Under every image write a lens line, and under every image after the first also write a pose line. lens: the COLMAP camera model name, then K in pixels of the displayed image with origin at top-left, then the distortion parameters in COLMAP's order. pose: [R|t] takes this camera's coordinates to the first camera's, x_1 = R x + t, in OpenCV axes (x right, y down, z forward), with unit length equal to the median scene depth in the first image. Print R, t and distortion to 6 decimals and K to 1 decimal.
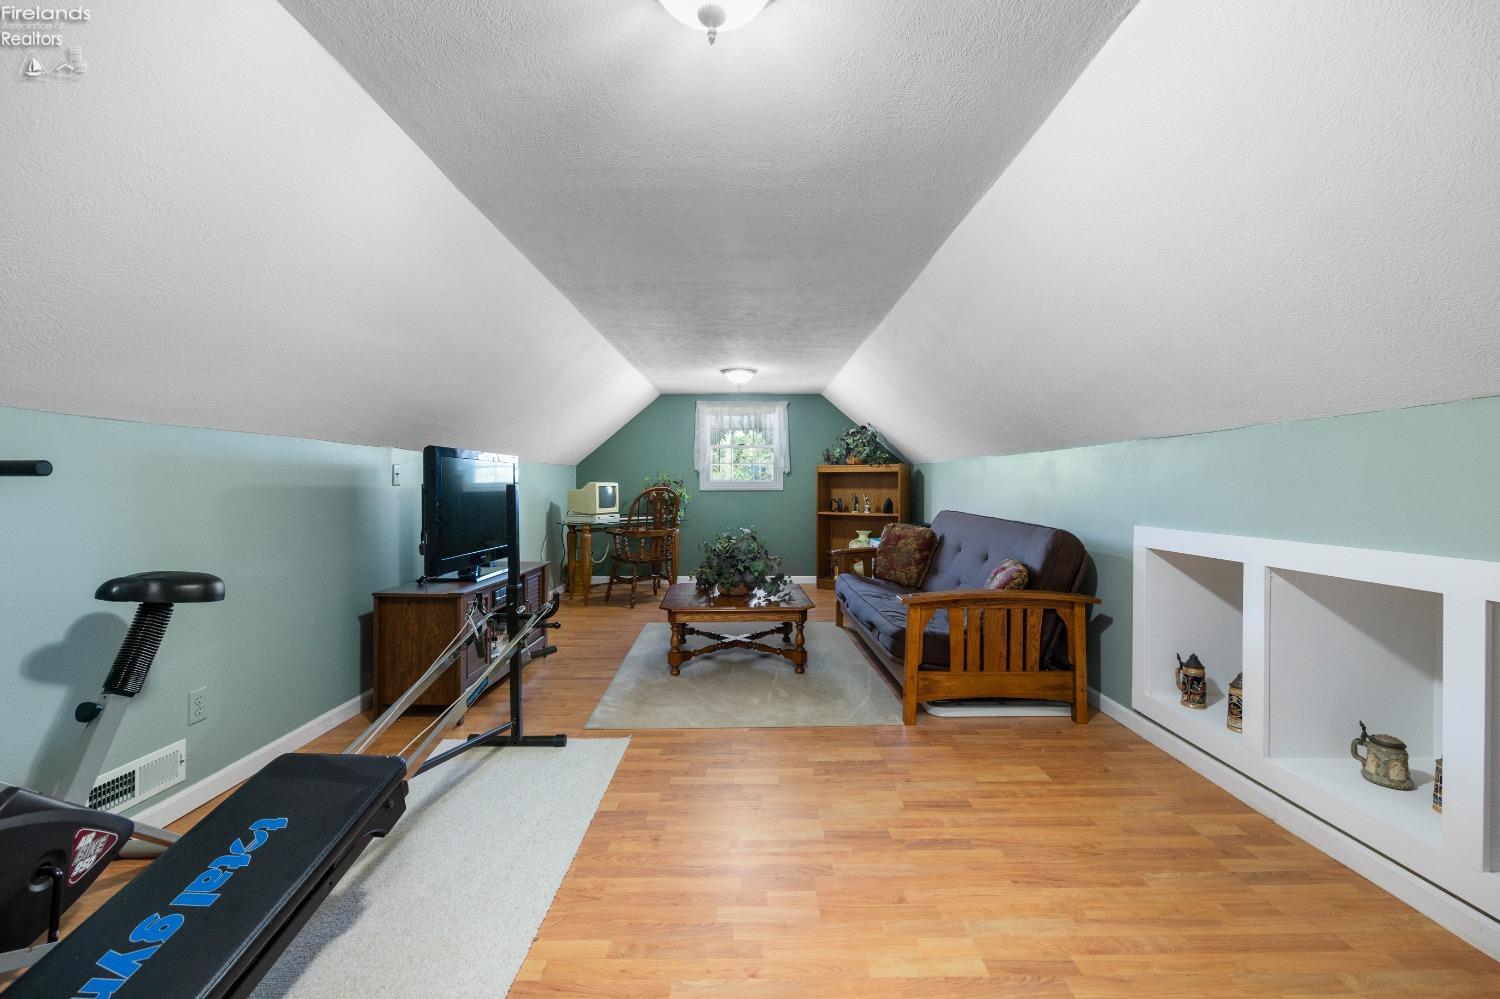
lens RADIAL K [[612.8, 0, 750.0], [0, 612.8, 499.5], [0, 0, 1]] dist [-0.004412, -0.000358]
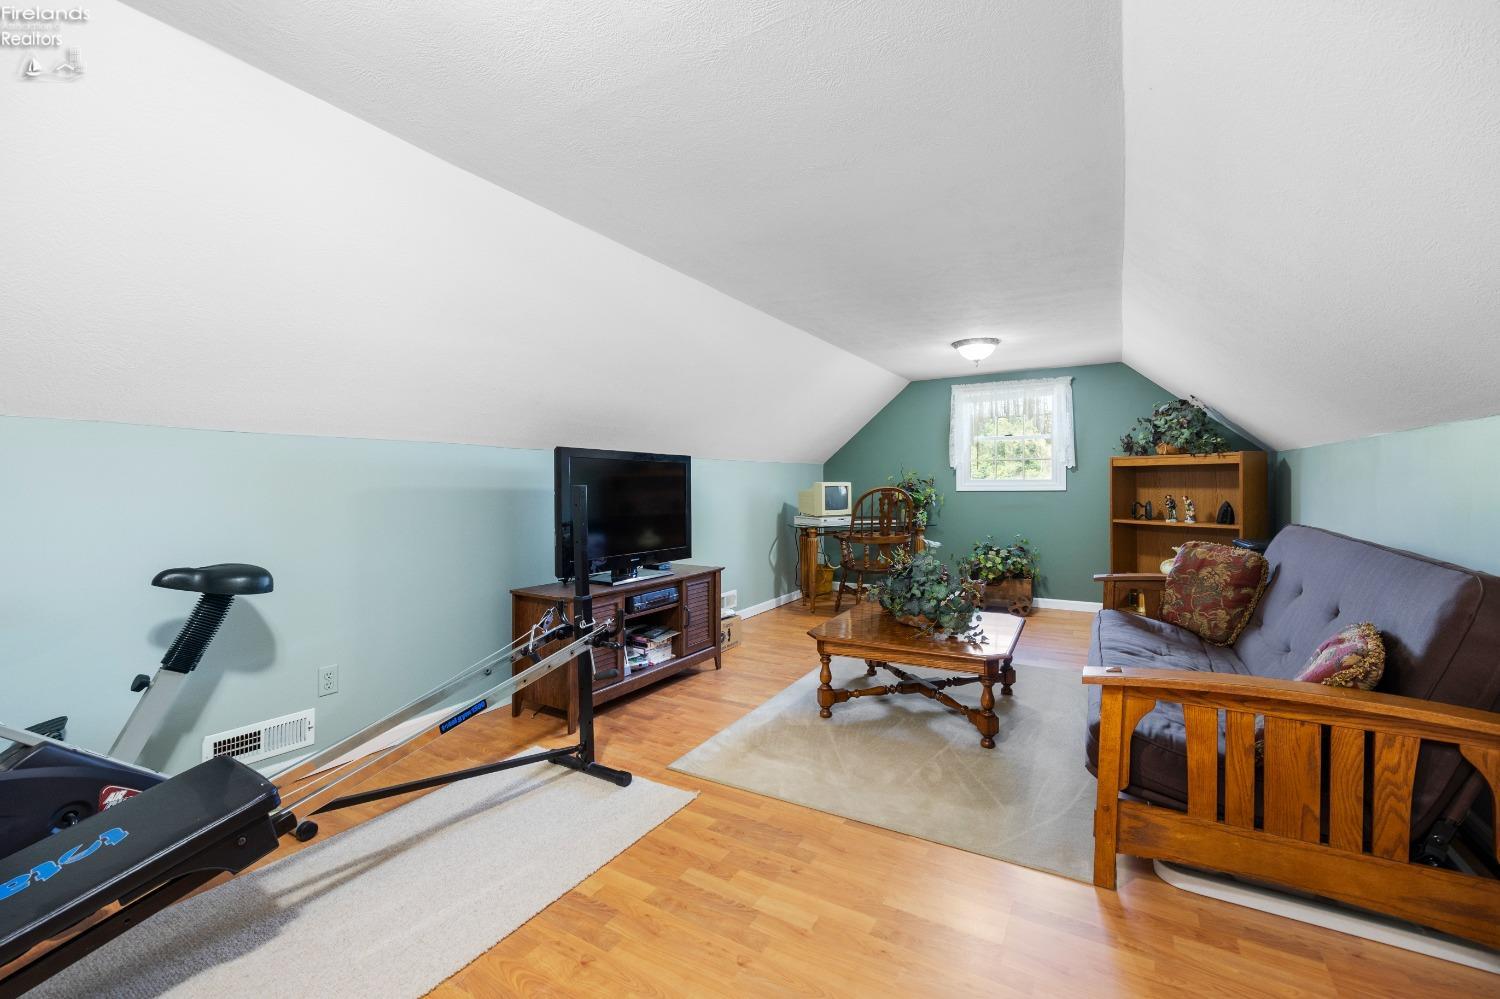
lens RADIAL K [[612.8, 0, 750.0], [0, 612.8, 499.5], [0, 0, 1]] dist [-0.004412, -0.000358]
pose [[0.859435, 0.007897, -0.511184, 0.189947], [-0.007361, 0.999968, 0.003073, -0.005496], [0.511192, 0.001121, 0.859466, 0.223468]]
